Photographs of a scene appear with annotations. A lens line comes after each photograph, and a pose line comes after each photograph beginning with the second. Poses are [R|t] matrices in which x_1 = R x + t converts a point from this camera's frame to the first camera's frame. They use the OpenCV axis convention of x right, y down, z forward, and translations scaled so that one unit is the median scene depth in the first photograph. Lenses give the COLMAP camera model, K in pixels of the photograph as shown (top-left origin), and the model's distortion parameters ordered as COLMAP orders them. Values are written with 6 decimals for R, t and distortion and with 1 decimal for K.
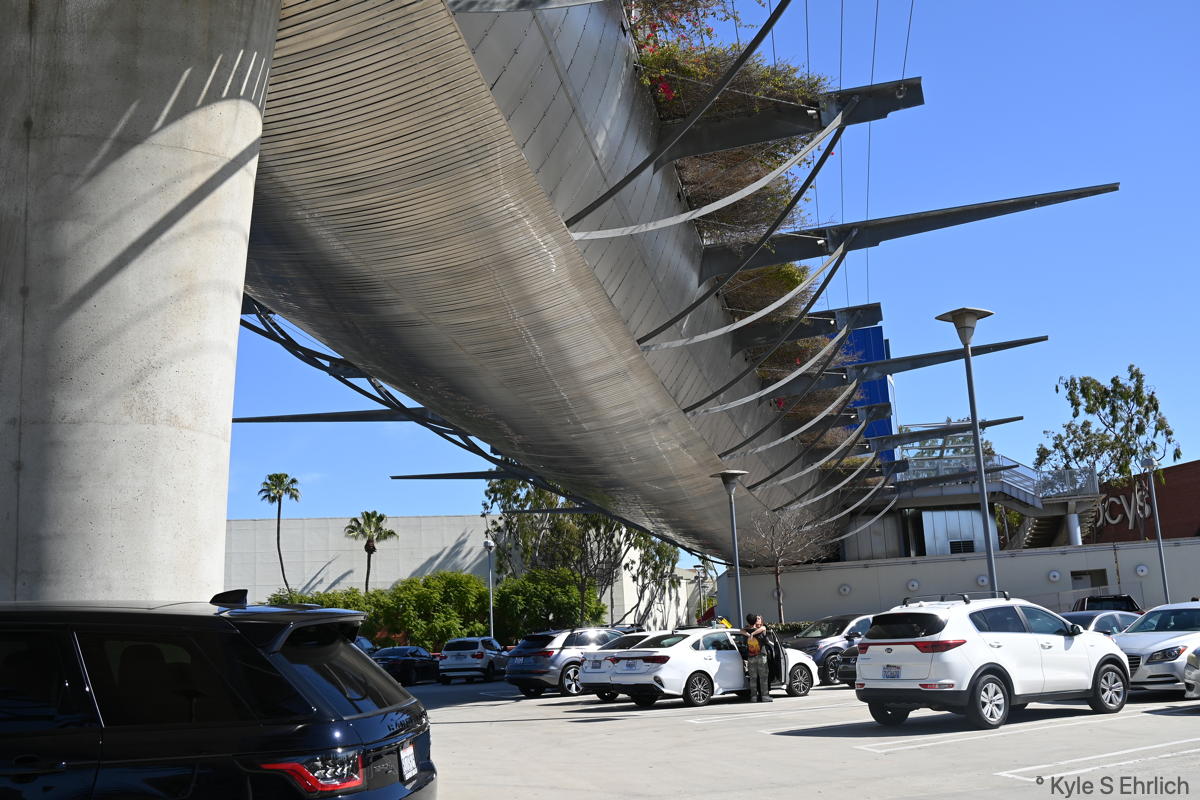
lens RADIAL K [[1308.9, 0, 610.2], [0, 1308.9, 407.0], [0, 0, 1]] dist [0.012557, 0.000000]
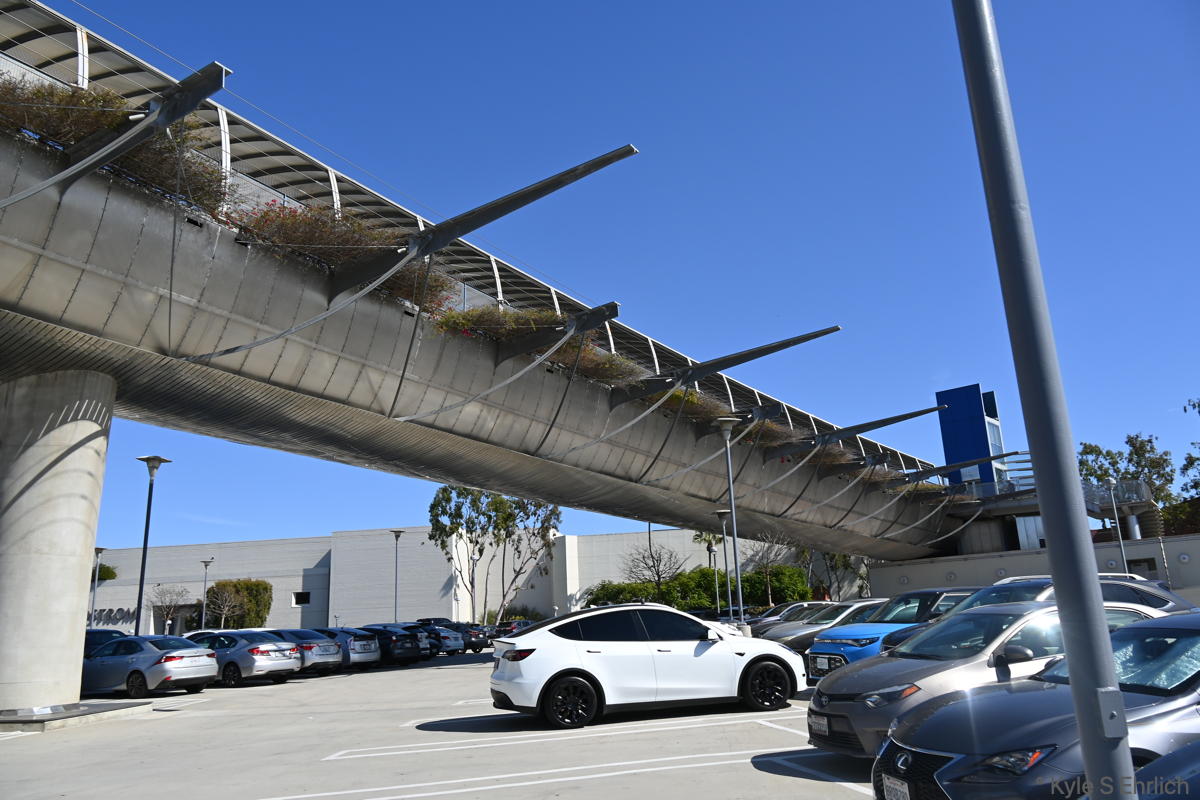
lens RADIAL K [[902.8, 0, 602.9], [0, 902.8, 394.1], [0, 0, 1]] dist [0.028255, -0.046590]
pose [[0.922175, -0.092865, -0.375460, 0.218194], [0.072293, 0.995025, -0.068545, -0.014950], [0.379958, 0.036067, 0.924300, -0.039974]]
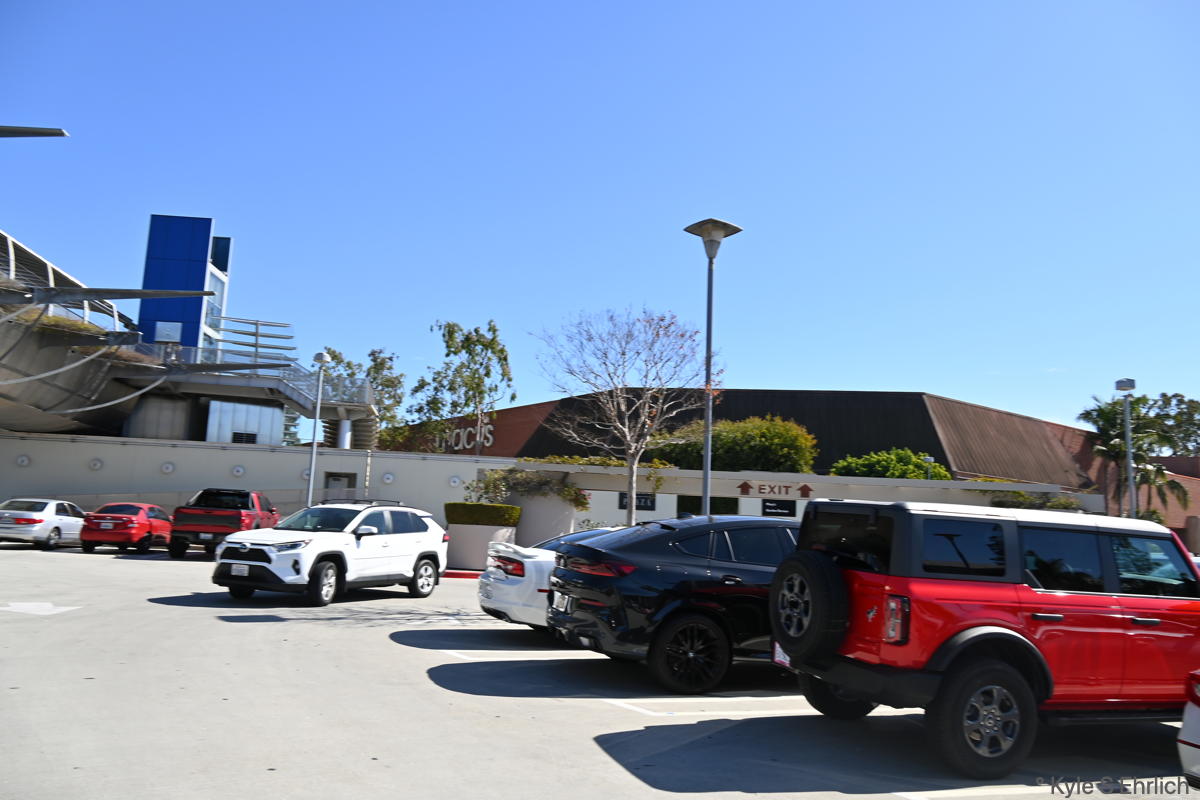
lens RADIAL K [[902.8, 0, 600.6], [0, 902.8, 395.2], [0, 0, 1]] dist [0.028255, -0.046590]
pose [[0.917466, 0.149072, 0.368827, 0.268398], [-0.161042, 0.986946, 0.001693, 0.027032], [-0.363760, -0.060950, 0.929497, 0.241504]]
